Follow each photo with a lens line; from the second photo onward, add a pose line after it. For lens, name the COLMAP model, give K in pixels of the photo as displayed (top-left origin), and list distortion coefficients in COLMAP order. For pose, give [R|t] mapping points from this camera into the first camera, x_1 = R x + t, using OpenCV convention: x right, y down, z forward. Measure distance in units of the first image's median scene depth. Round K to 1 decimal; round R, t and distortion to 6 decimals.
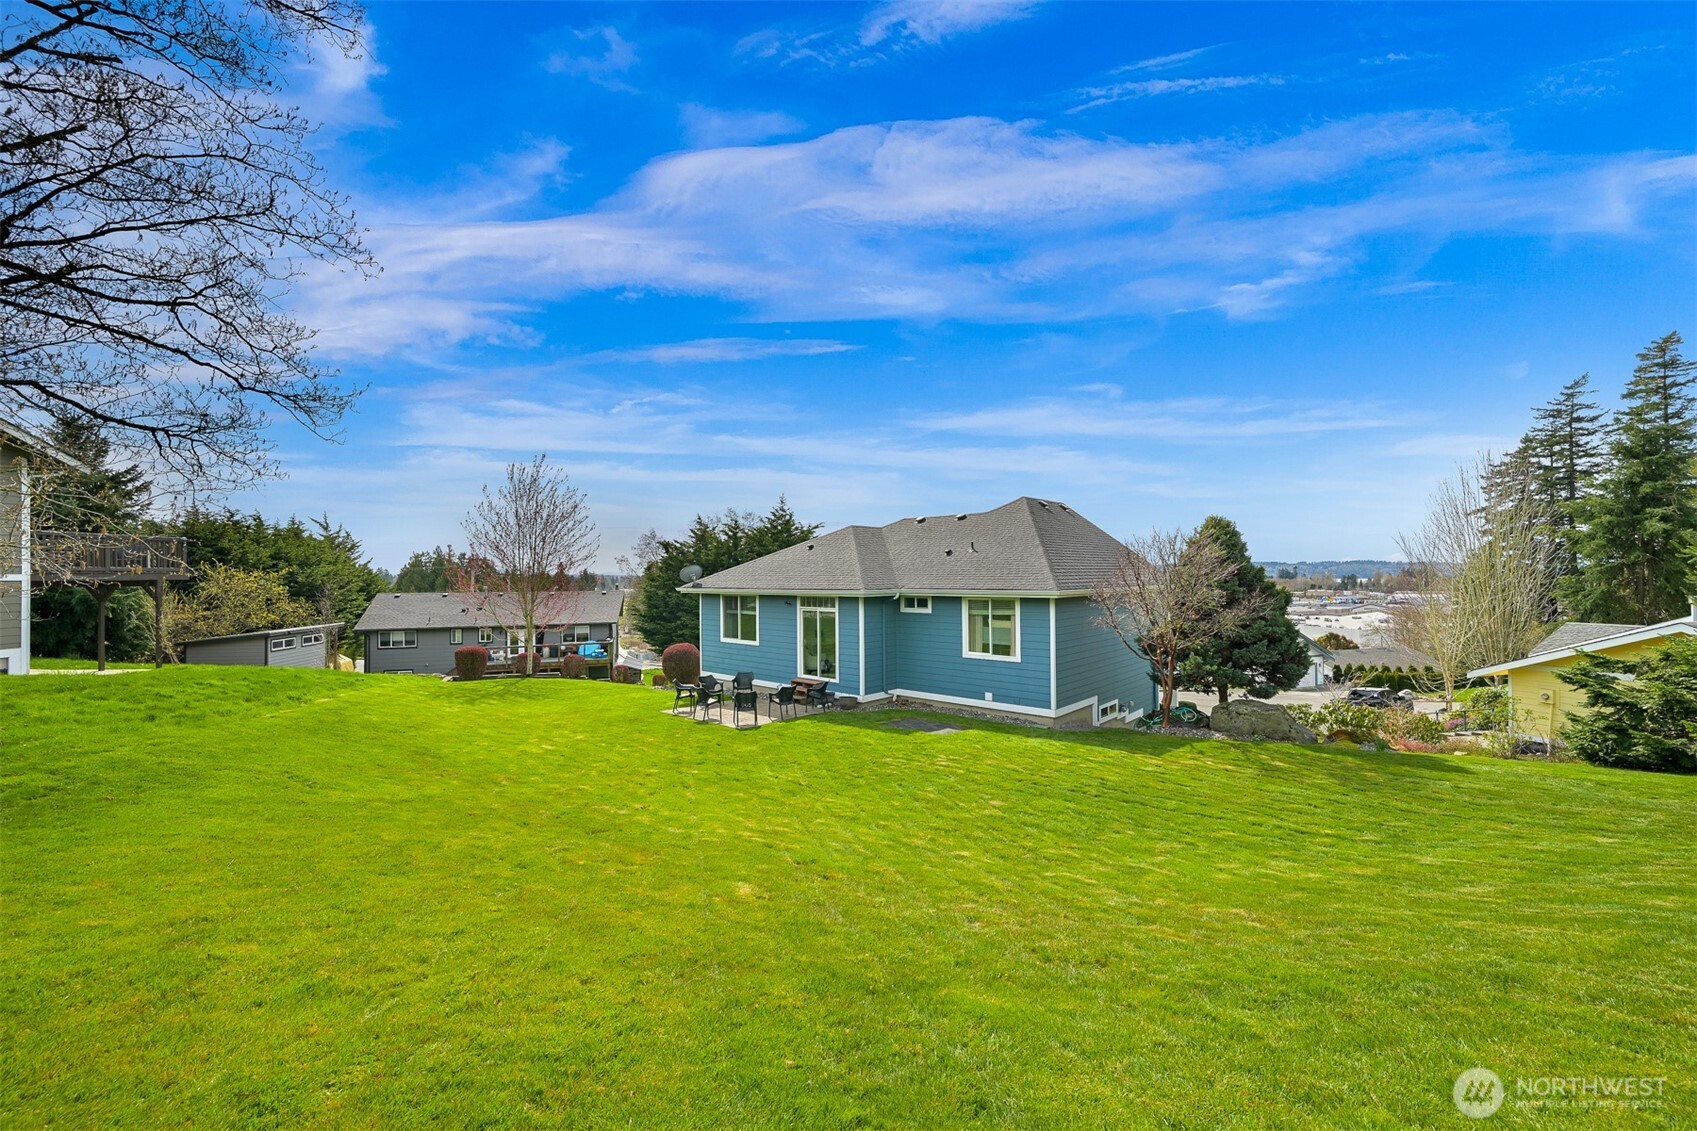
lens RADIAL K [[690.7, 0, 848.5], [0, 690.7, 565.5], [0, 0, 1]] dist [-0.000177, 0.000009]
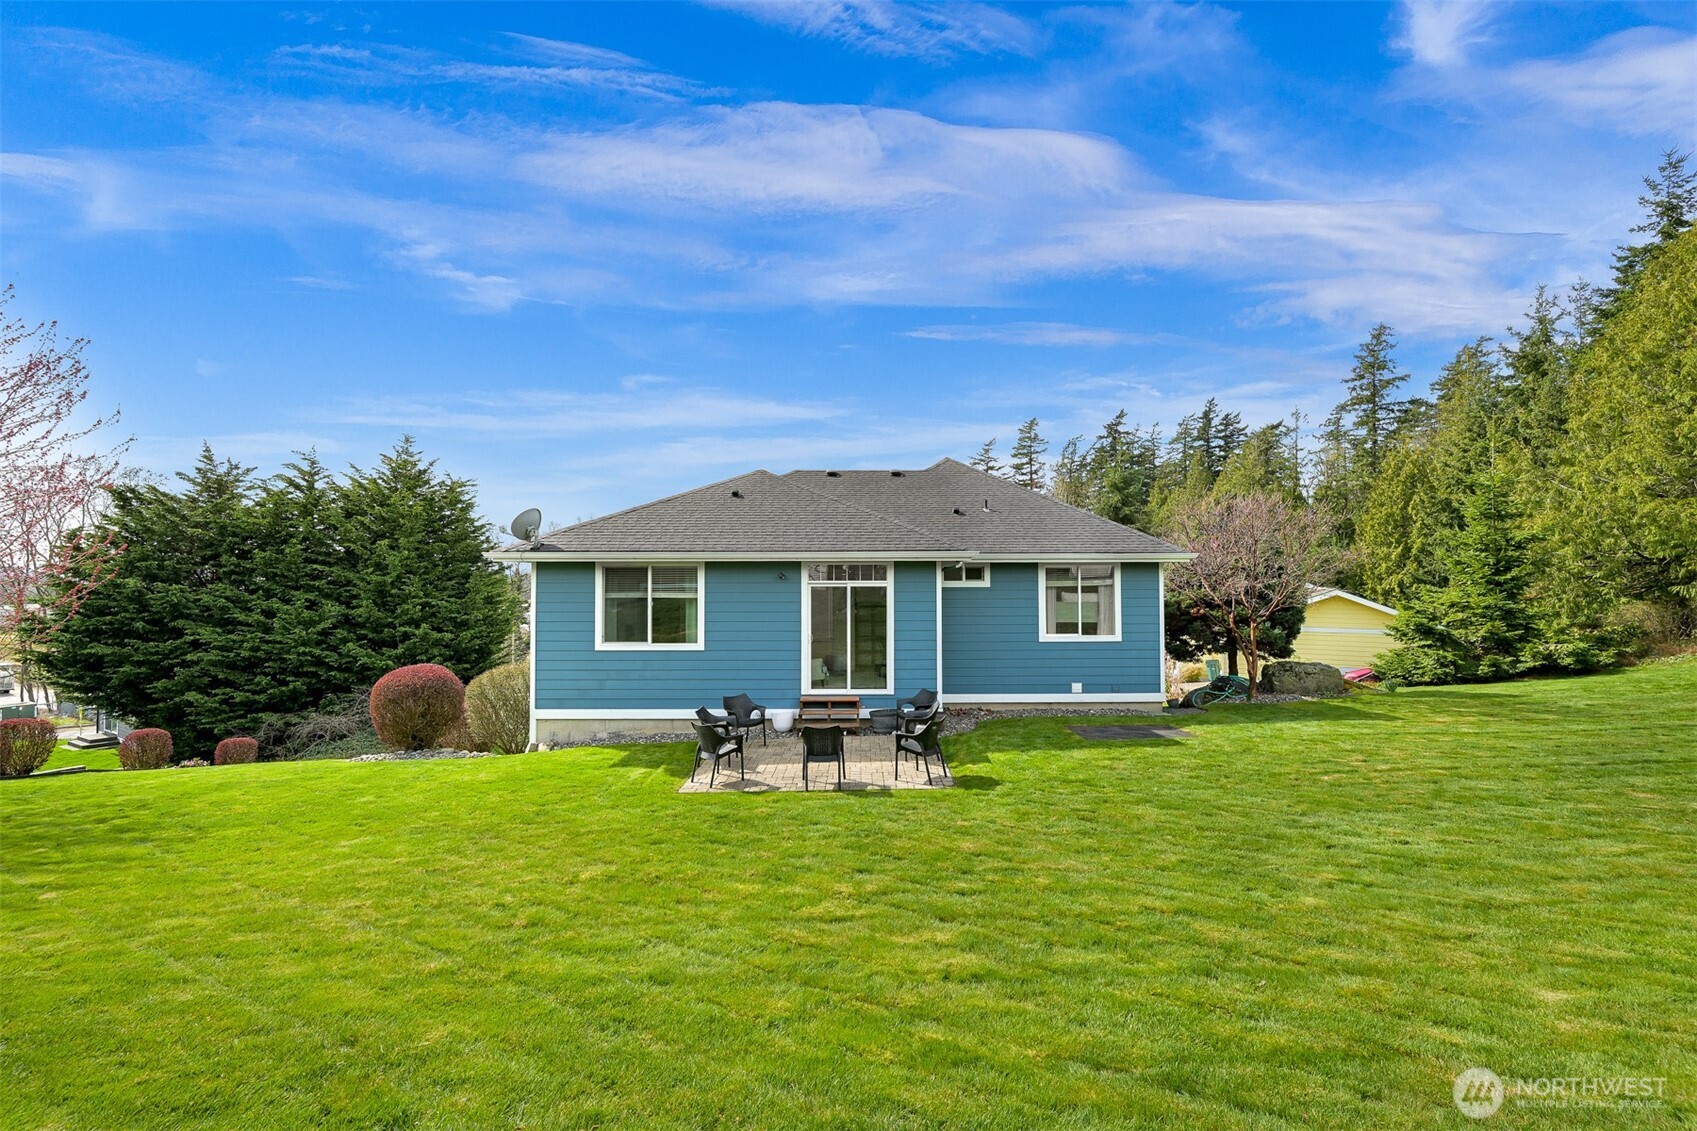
lens RADIAL K [[690.7, 0, 848.5], [0, 690.7, 565.5], [0, 0, 1]] dist [-0.000177, 0.000009]
pose [[0.727501, 0.018892, 0.685847, -0.500951], [-0.011095, 0.999814, -0.015771, 0.059576], [-0.686017, 0.003864, 0.727575, 0.559215]]
